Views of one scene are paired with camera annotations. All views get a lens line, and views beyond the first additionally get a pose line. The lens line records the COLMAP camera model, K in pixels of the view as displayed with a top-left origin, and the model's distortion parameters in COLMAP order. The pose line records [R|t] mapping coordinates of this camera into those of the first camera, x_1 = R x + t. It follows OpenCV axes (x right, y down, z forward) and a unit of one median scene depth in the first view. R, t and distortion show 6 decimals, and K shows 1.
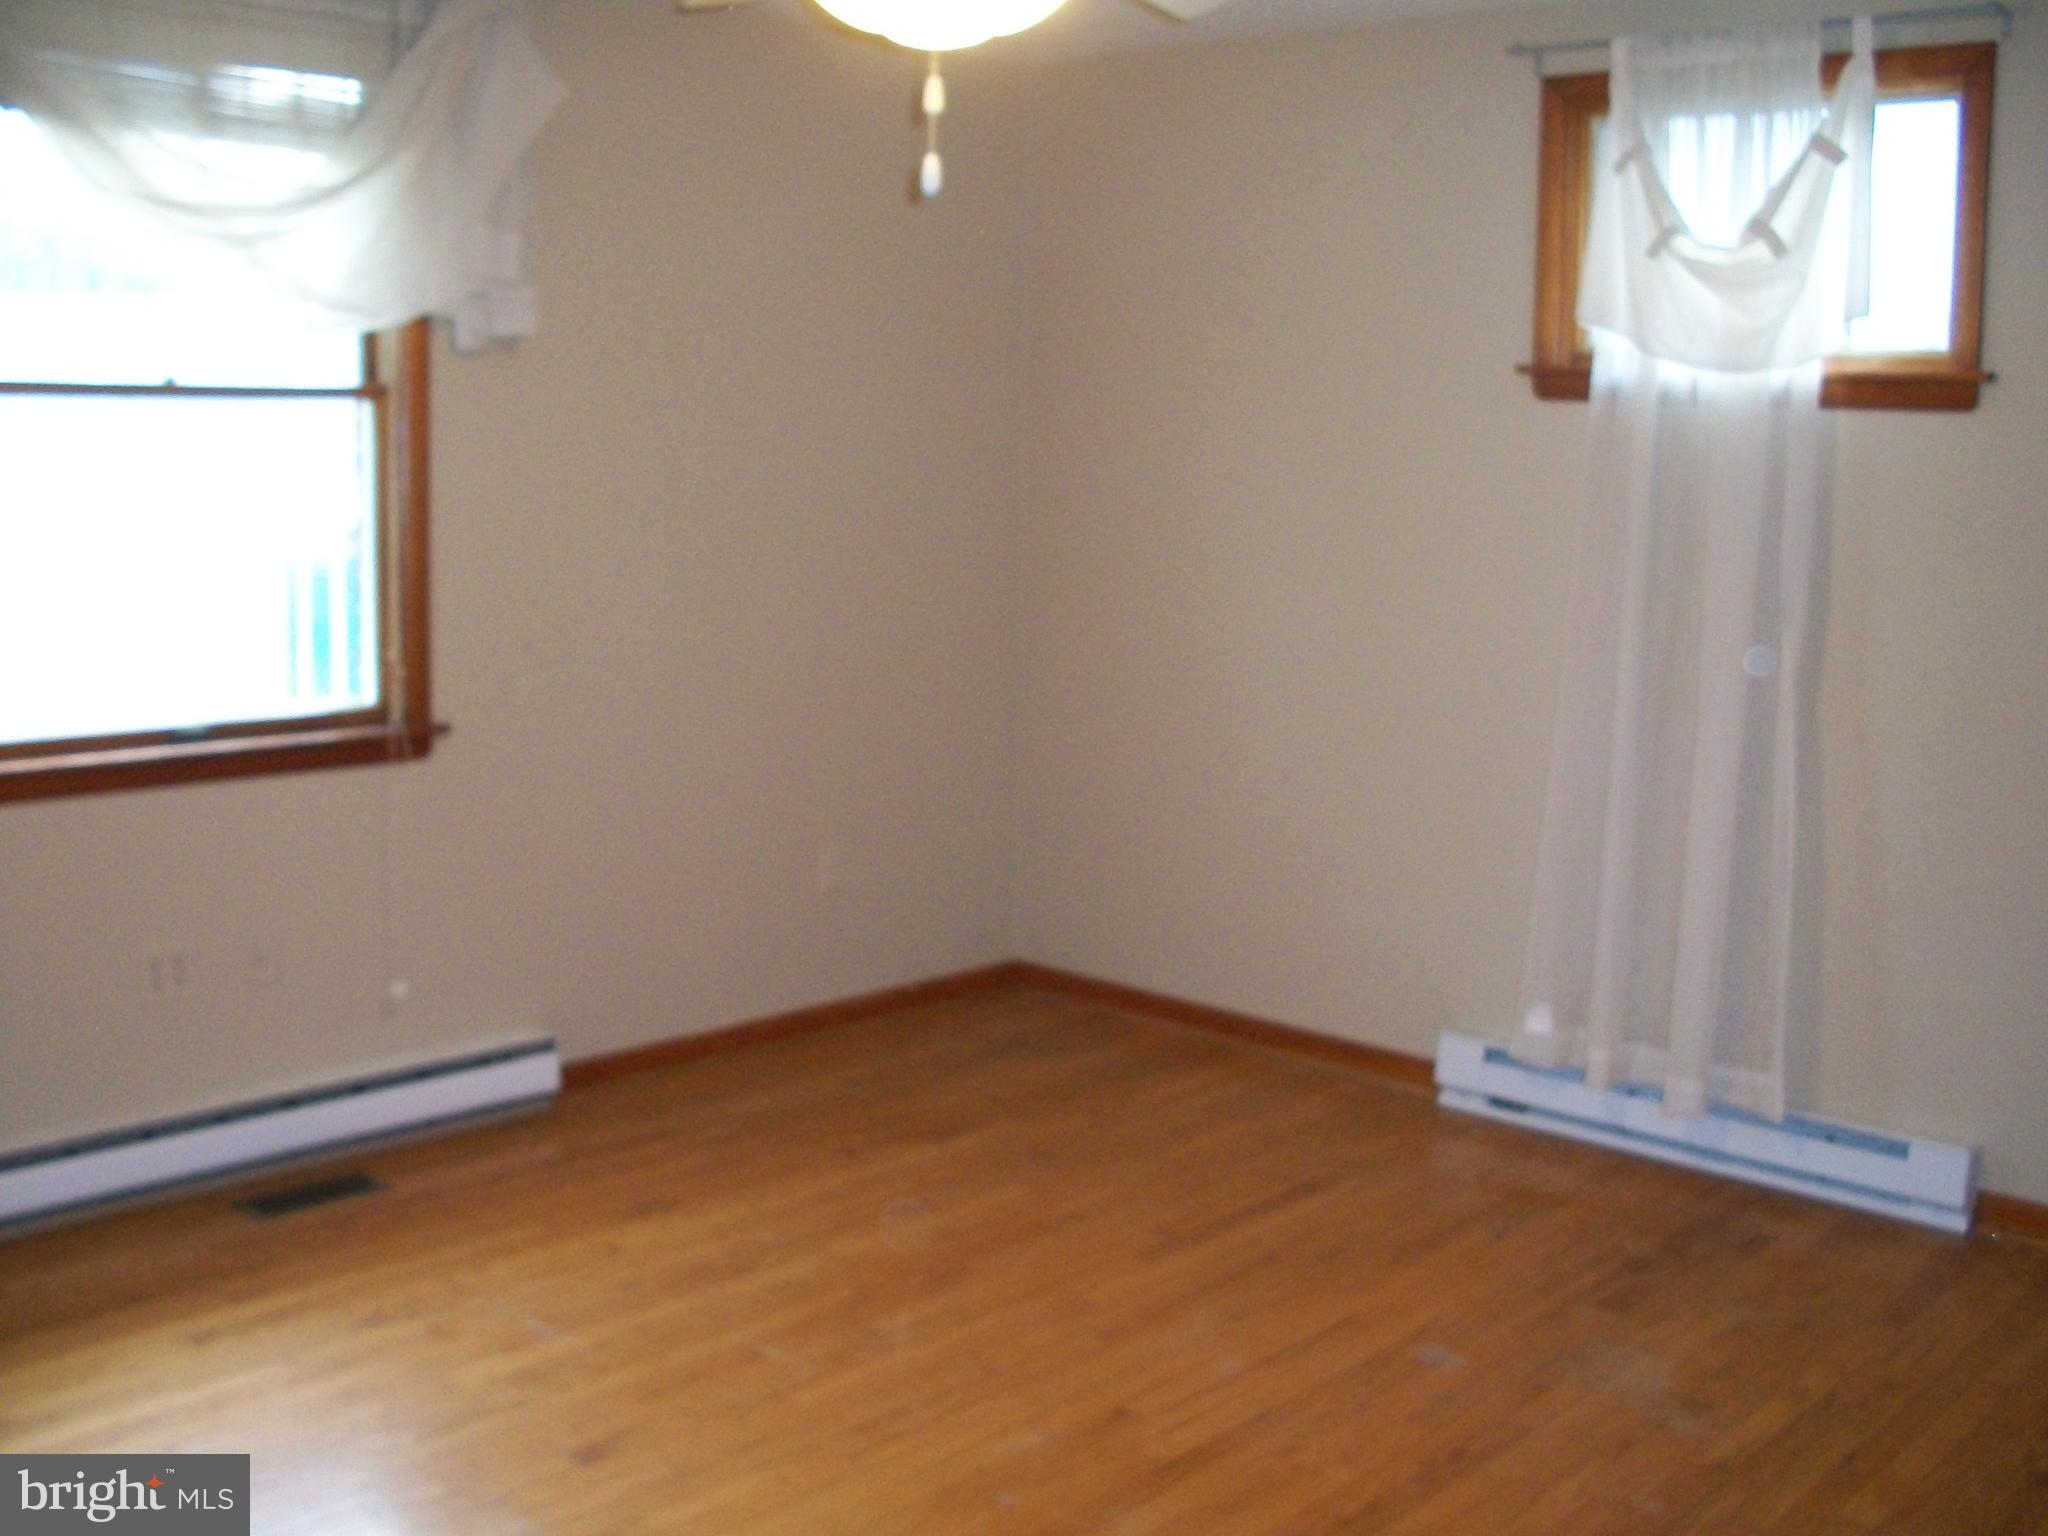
lens RADIAL K [[2150.9, 0, 1065.2], [0, 2150.9, 741.5], [0, 0, 1]] dist [-0.220510, 0.201422]
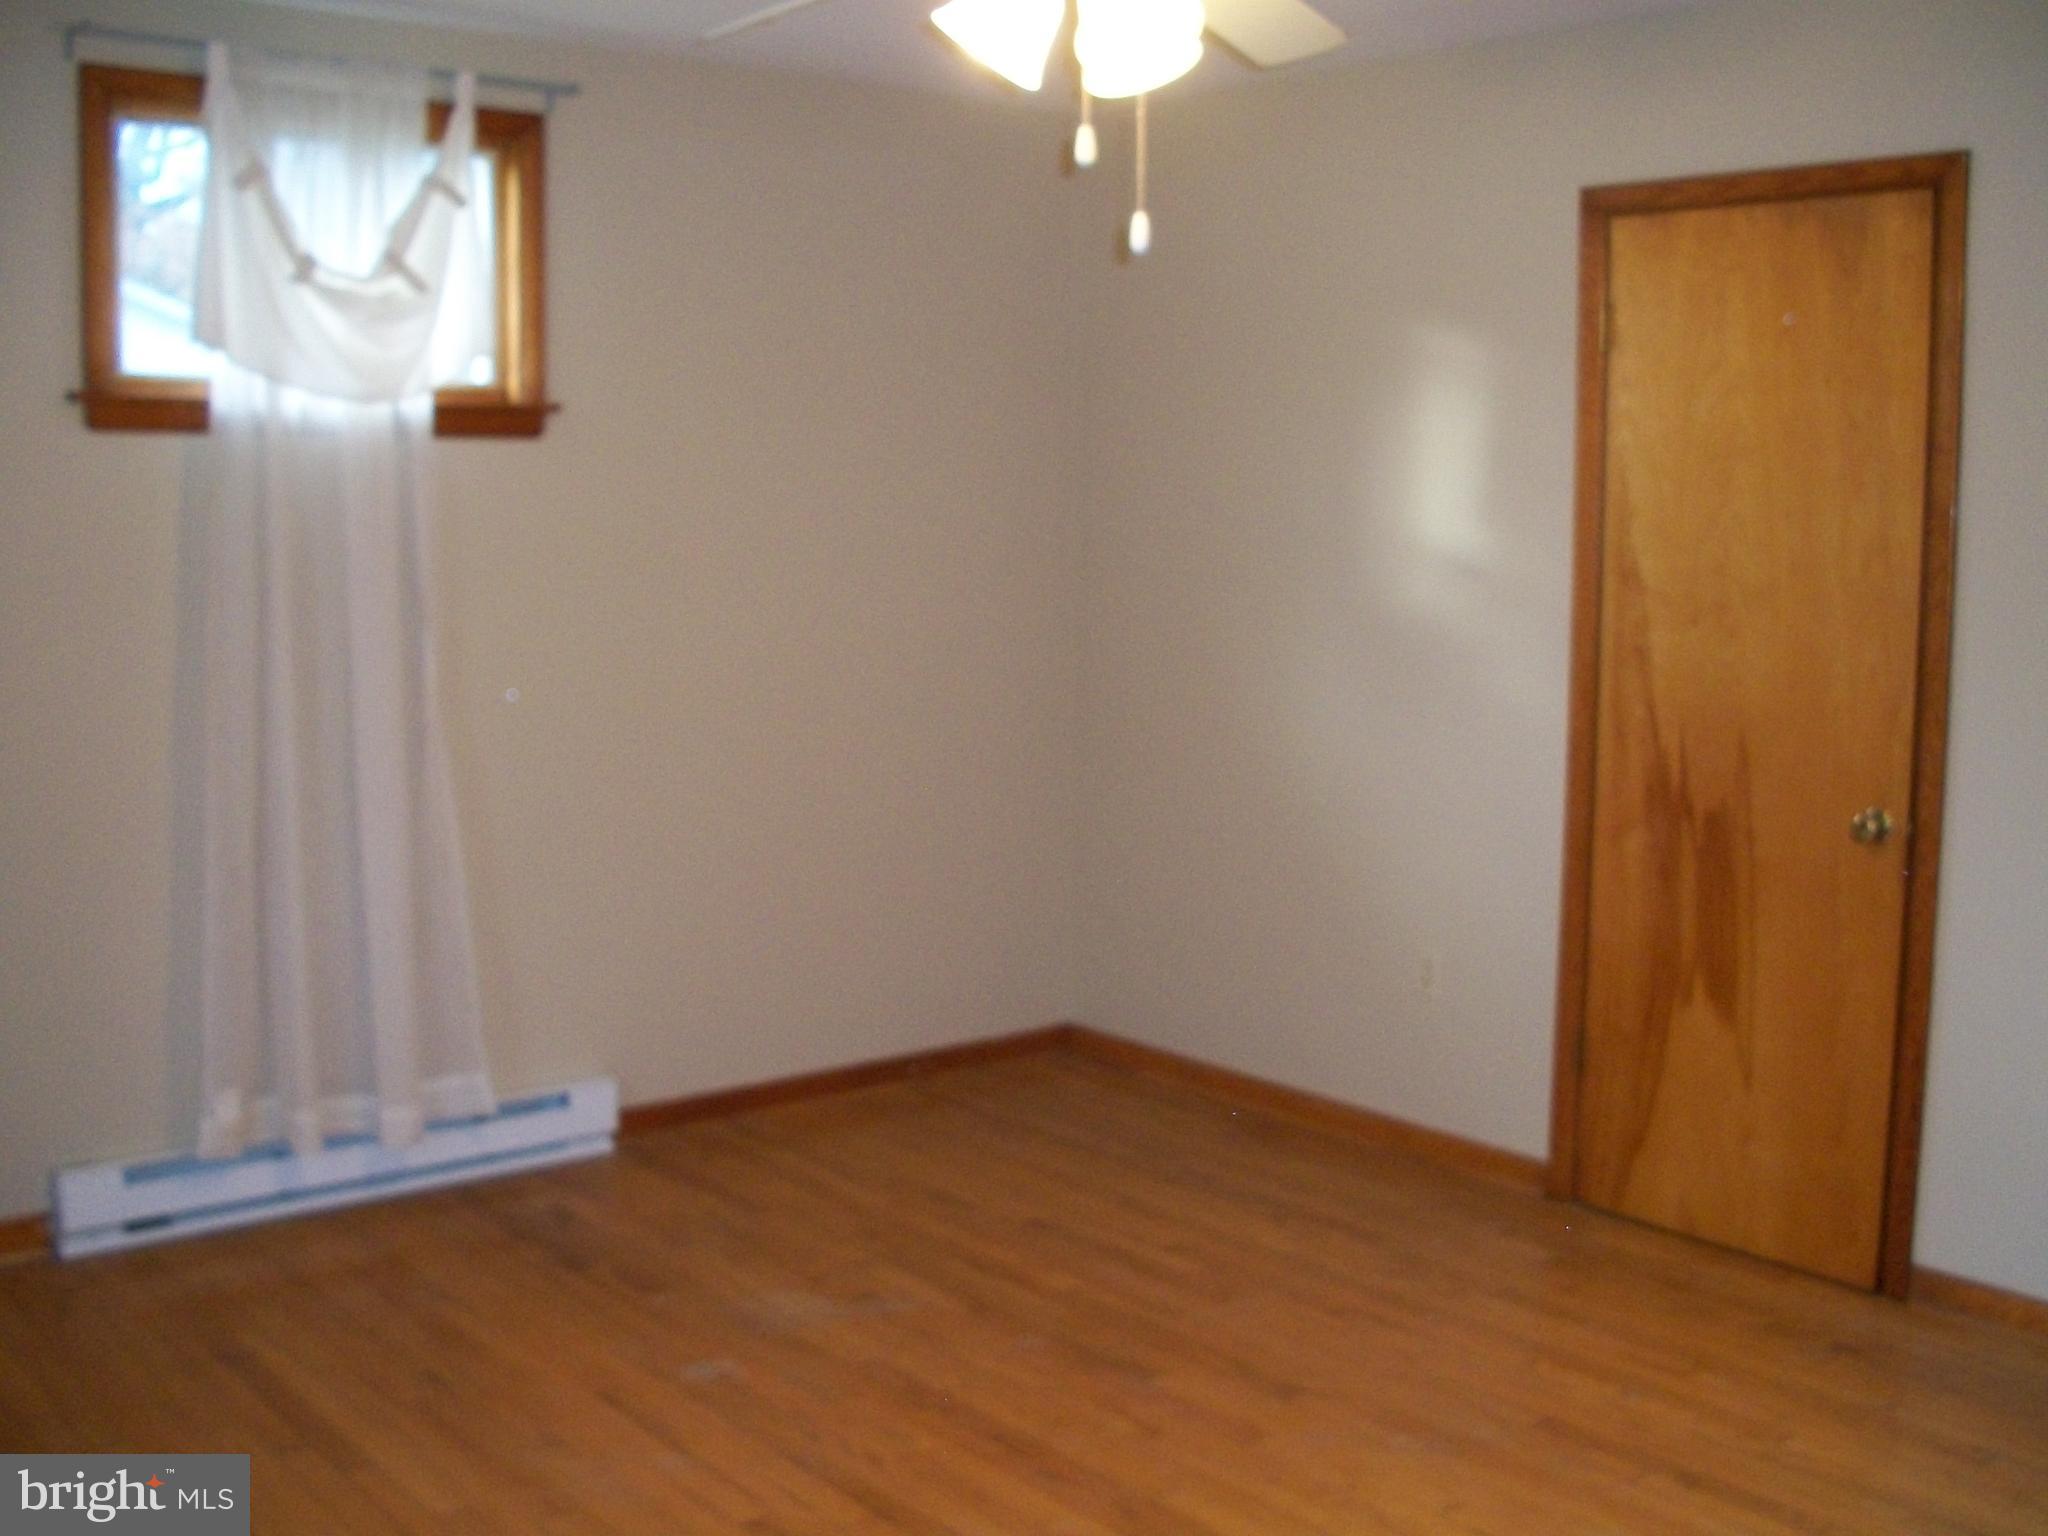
lens RADIAL K [[2150.9, 0, 1065.2], [0, 2150.9, 741.5], [0, 0, 1]] dist [-0.220510, 0.201422]
pose [[0.132316, -0.137799, 0.981582, -0.657827], [0.131034, 0.984030, 0.120479, -0.095632], [-0.982508, 0.112680, 0.148260, 0.552079]]
